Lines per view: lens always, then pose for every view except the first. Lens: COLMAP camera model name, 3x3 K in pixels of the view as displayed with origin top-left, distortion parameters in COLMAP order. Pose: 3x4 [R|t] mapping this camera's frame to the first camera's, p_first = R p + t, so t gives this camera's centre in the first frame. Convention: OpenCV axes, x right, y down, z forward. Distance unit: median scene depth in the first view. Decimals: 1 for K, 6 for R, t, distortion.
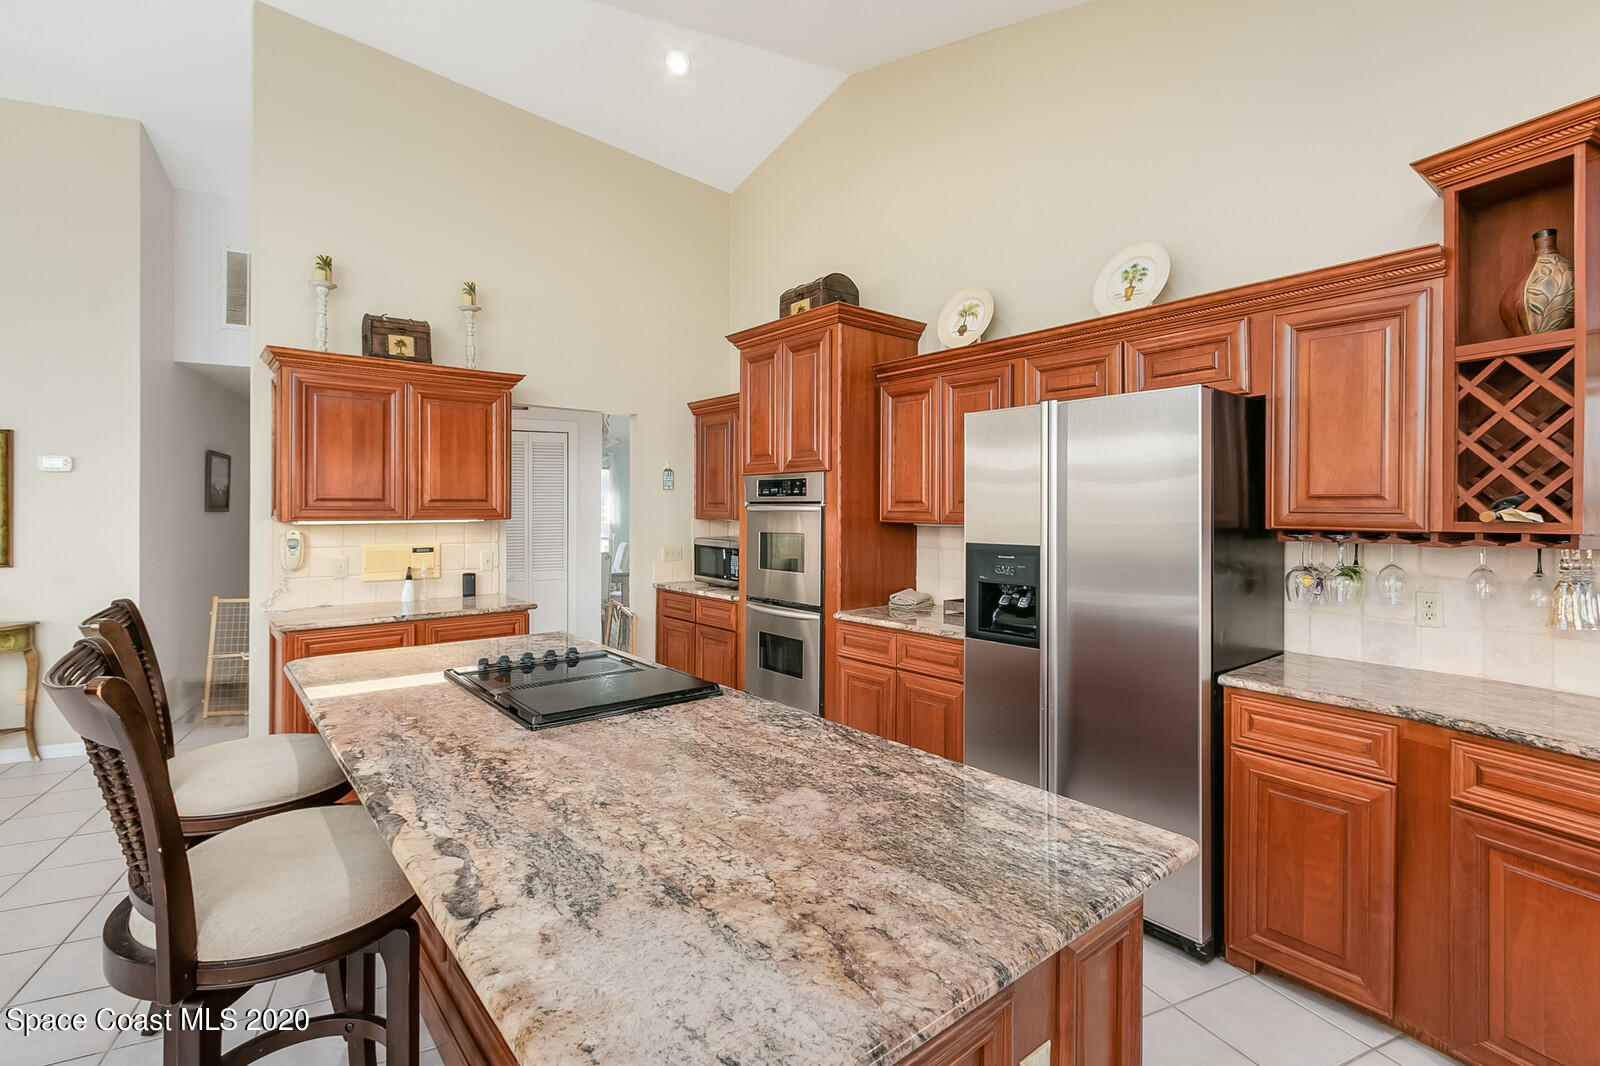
lens RADIAL K [[737.6, 0, 781.7], [0, 737.6, 508.8], [0, 0, 1]] dist [0.005014, -0.002127]
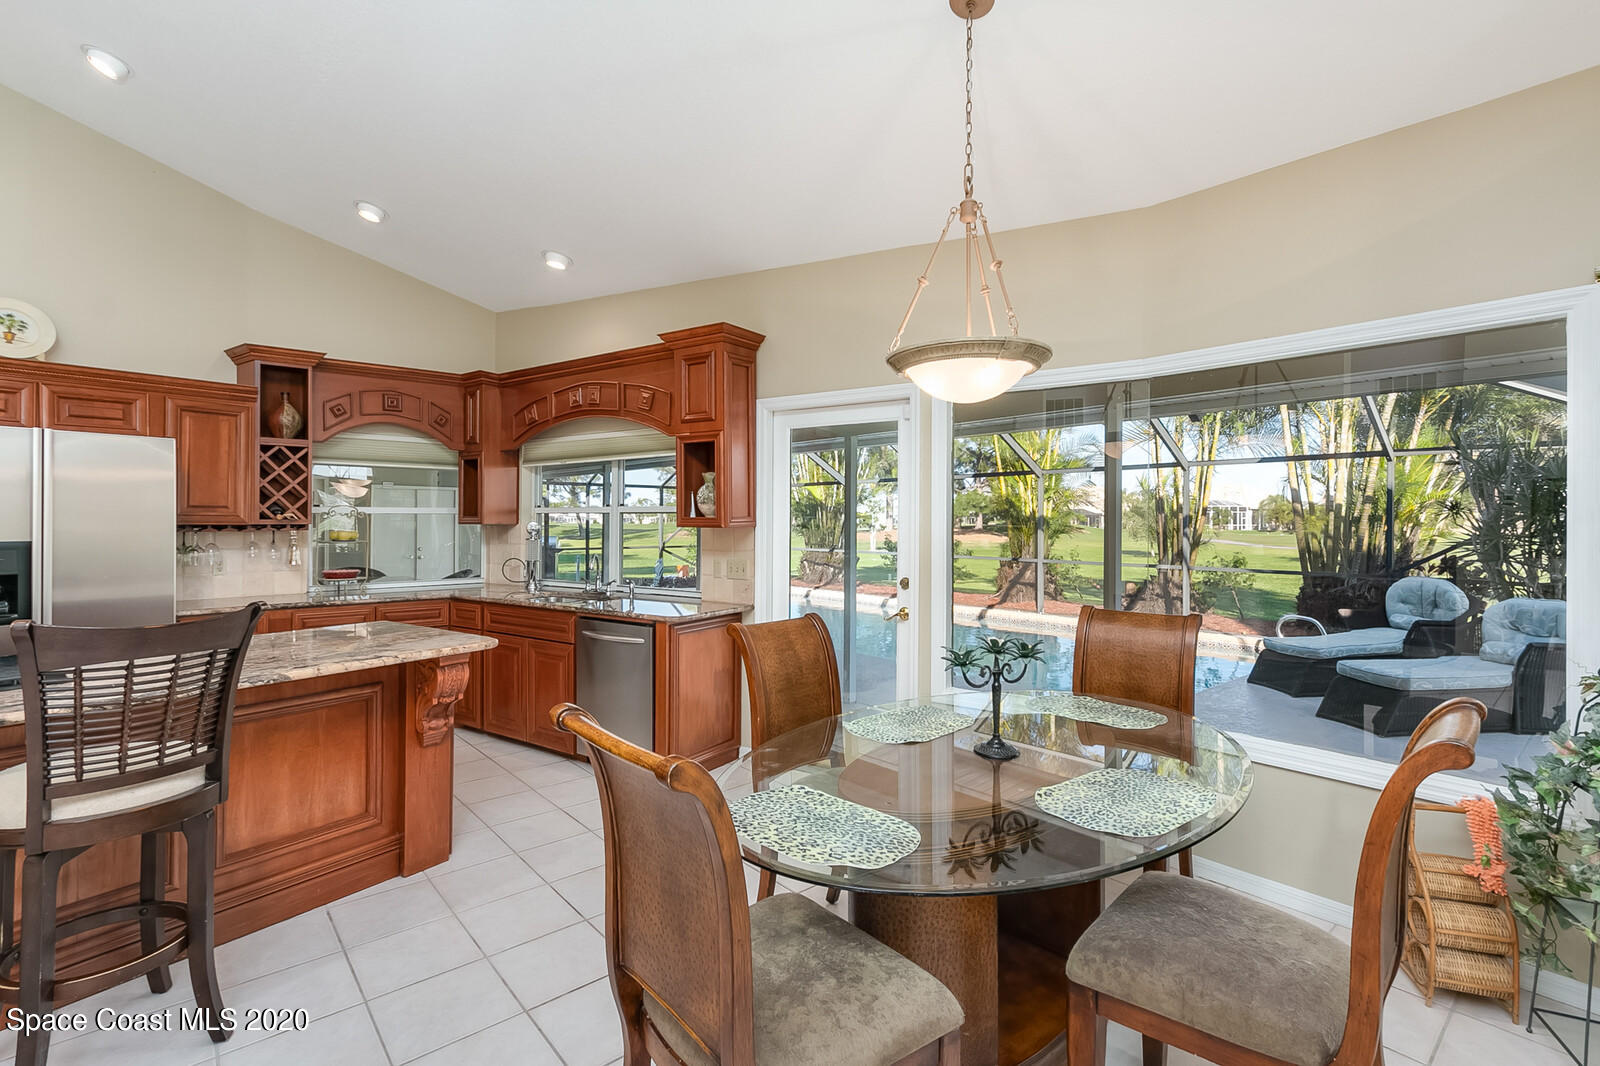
lens RADIAL K [[737.6, 0, 790.6], [0, 737.6, 522.2], [0, 0, 1]] dist [0.005014, -0.002127]
pose [[-0.275444, -0.004947, 0.961304, -0.873101], [-0.003433, 0.999985, 0.004162, 0.005904], [-0.961311, -0.002154, -0.275457, 0.068151]]
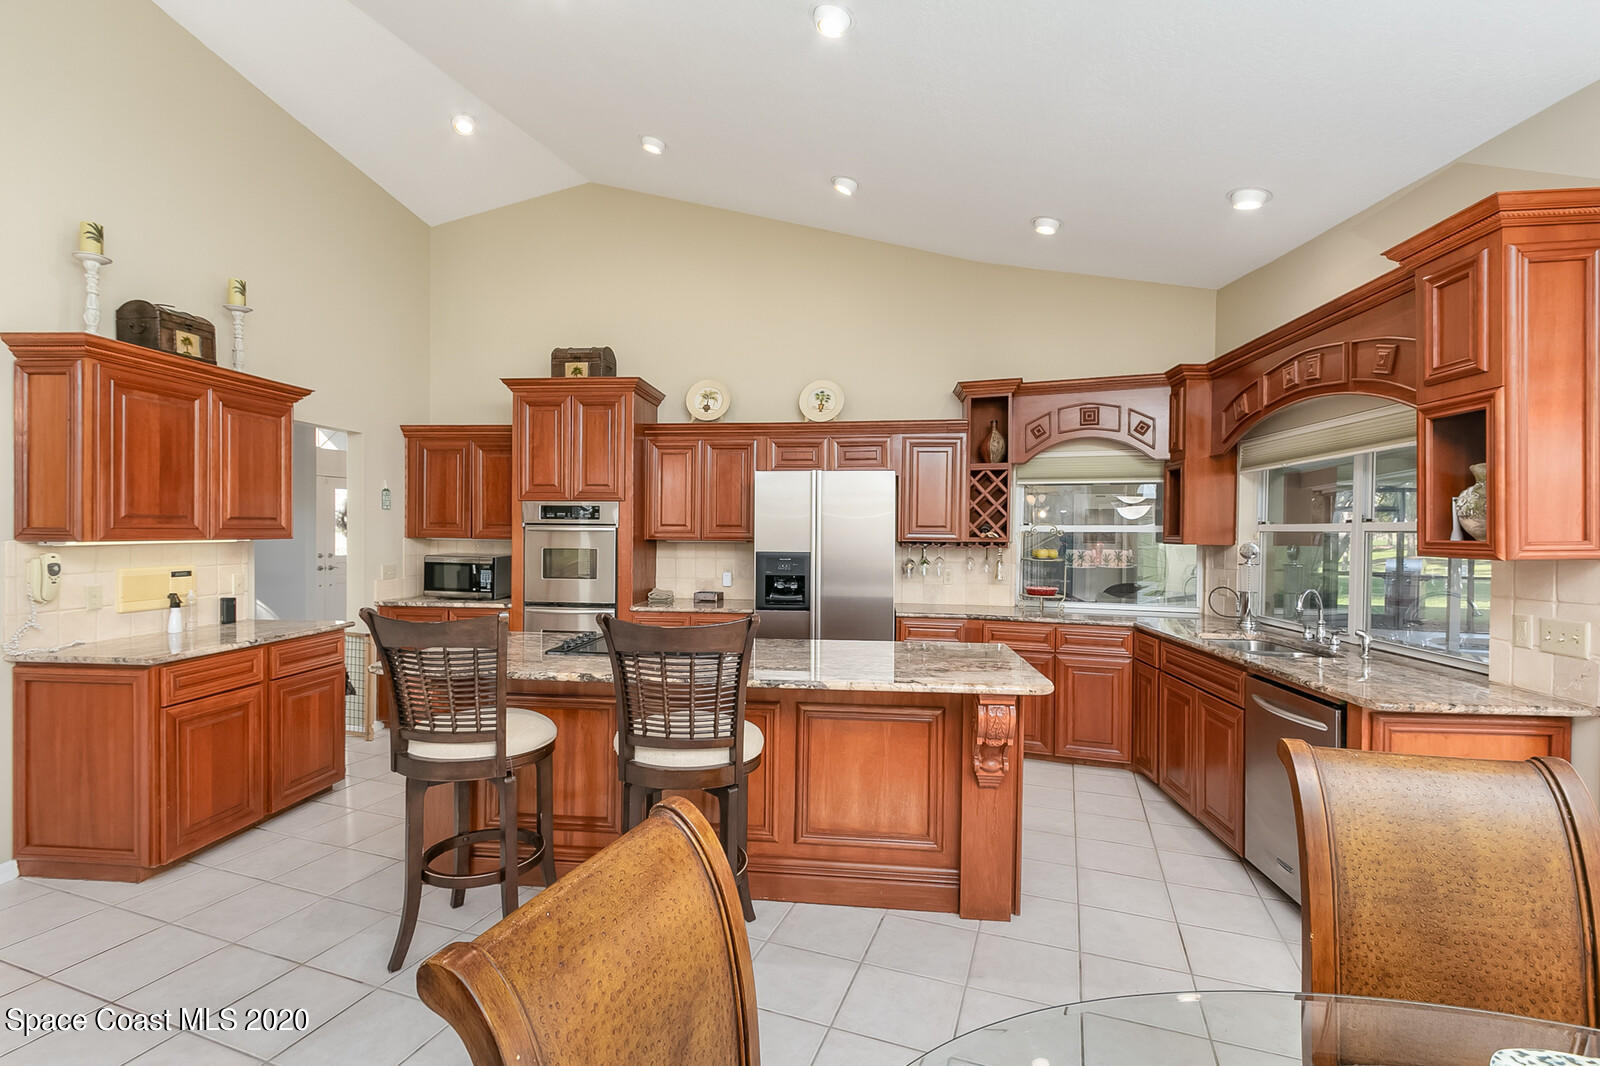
lens RADIAL K [[737.6, 0, 784.0], [0, 737.6, 537.4], [0, 0, 1]] dist [0.005014, -0.002127]
pose [[0.712124, -0.002375, 0.702050, -0.661039], [-0.007128, 0.999918, 0.010613, -0.002177], [-0.702018, -0.012562, 0.712048, -0.149760]]
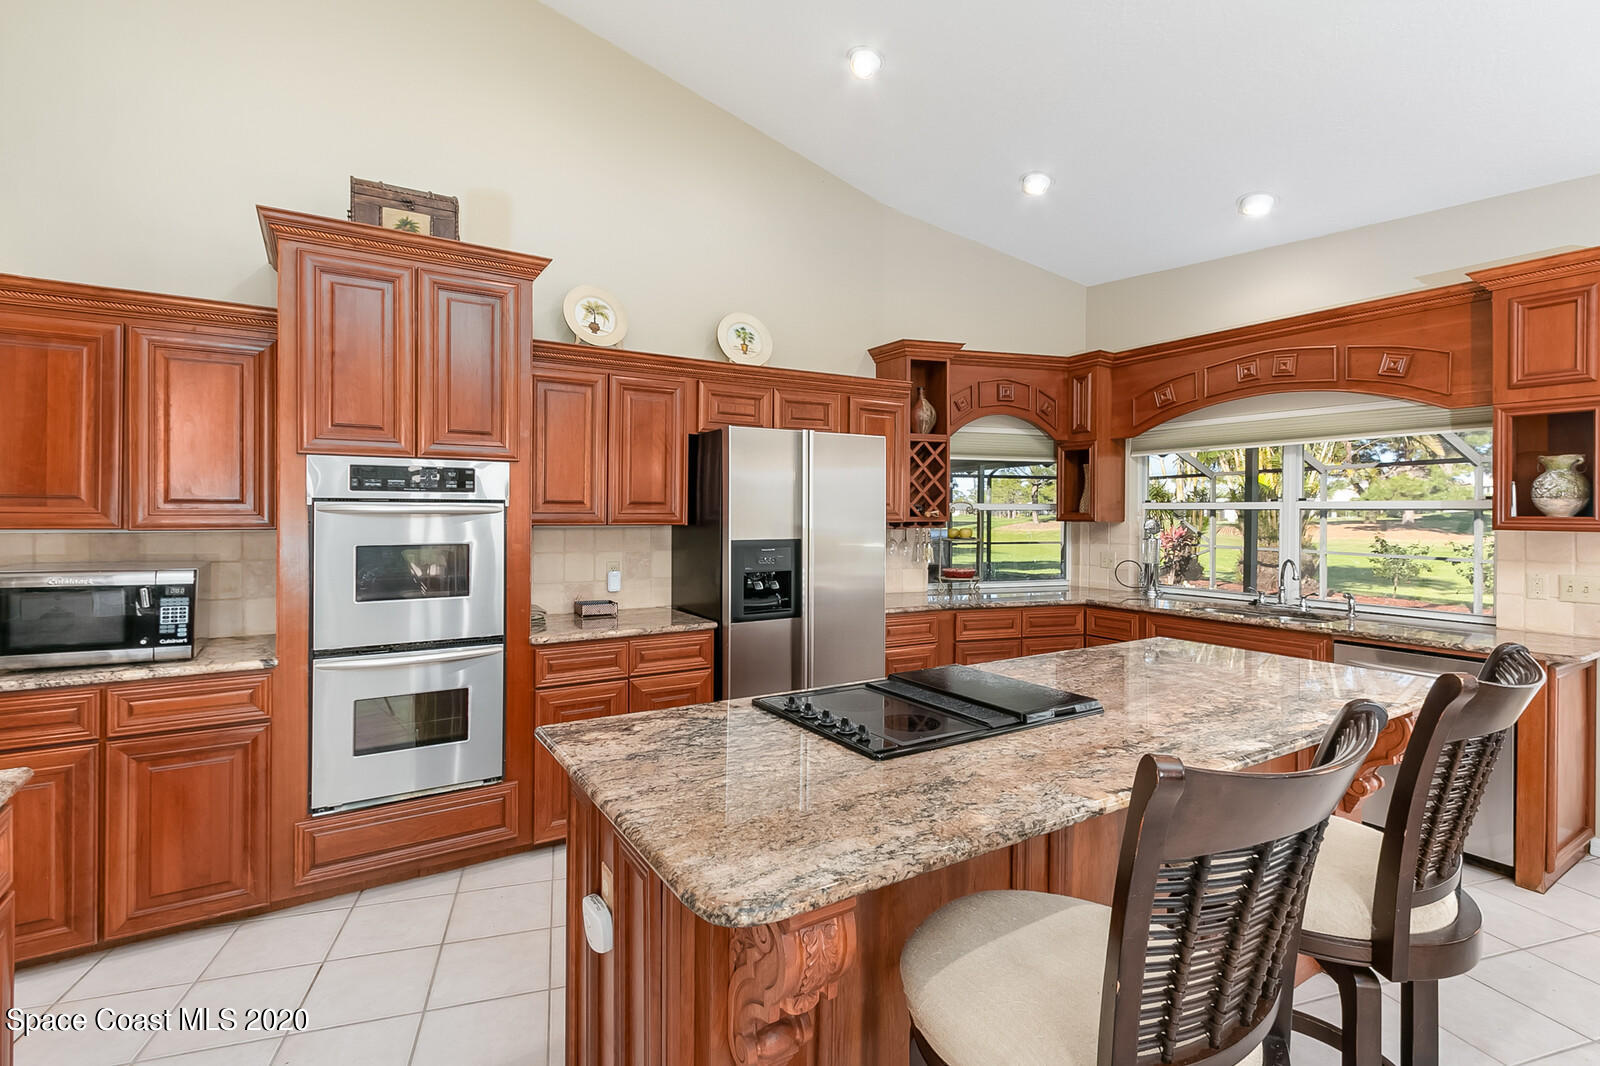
lens RADIAL K [[737.6, 0, 784.7], [0, 737.6, 514.7], [0, 0, 1]] dist [0.005014, -0.002127]
pose [[0.133352, -0.006309, 0.991049, -0.682489], [-0.003816, 0.999969, 0.006879, -0.001051], [-0.991061, -0.004699, 0.133323, 0.606030]]
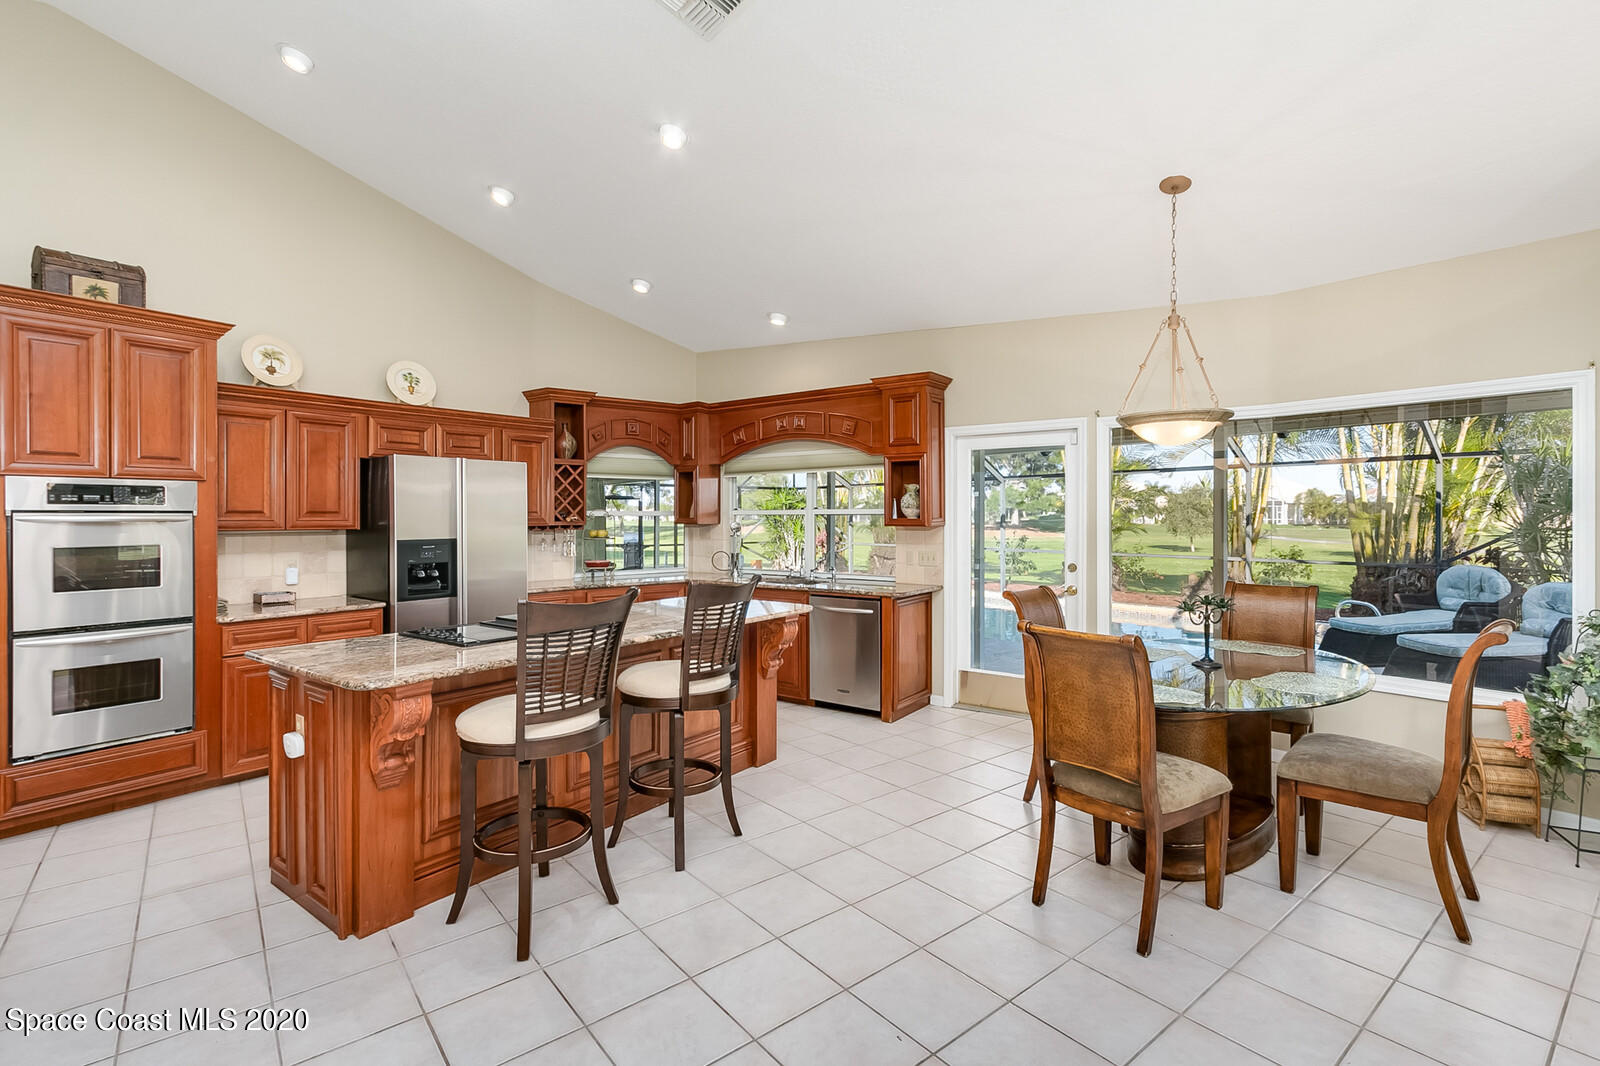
lens RADIAL K [[737.6, 0, 790.4], [0, 737.6, 520.5], [0, 0, 1]] dist [0.005014, -0.002127]
pose [[-0.245209, -0.006280, 0.969450, -1.120514], [0.001385, 0.999976, 0.006828, -0.002591], [-0.969469, 0.003017, -0.245194, 0.463860]]
